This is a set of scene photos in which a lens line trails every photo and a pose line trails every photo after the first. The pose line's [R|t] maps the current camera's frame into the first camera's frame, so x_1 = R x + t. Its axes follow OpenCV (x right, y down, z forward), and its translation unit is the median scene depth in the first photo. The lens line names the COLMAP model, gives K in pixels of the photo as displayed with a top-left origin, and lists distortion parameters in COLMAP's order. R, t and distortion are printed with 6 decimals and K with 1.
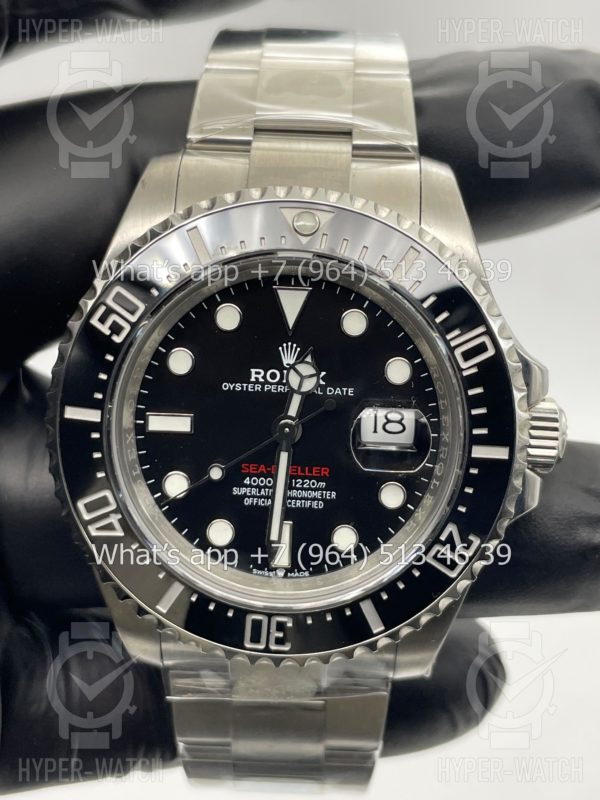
lens RADIAL K [[1235.2, 0, 308.5], [0, 1235.2, 397.6], [0, 0, 1]] dist [0.191385, -0.040028]
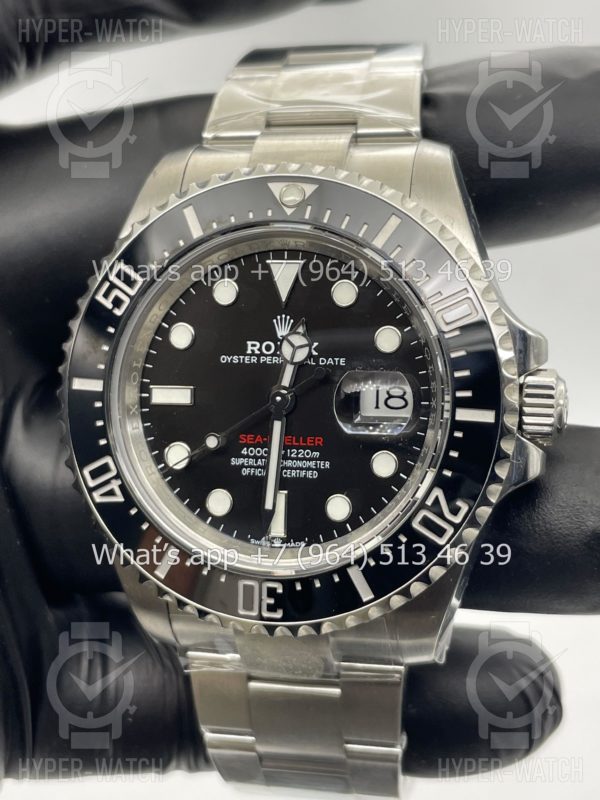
lens RADIAL K [[1235.2, 0, 308.5], [0, 1235.2, 397.6], [0, 0, 1]] dist [0.191385, -0.040028]
pose [[0.981485, -0.014344, -0.191003, 0.200275], [-0.006536, 0.994103, -0.108241, 0.134779], [0.191429, 0.107485, 0.975603, 0.006961]]
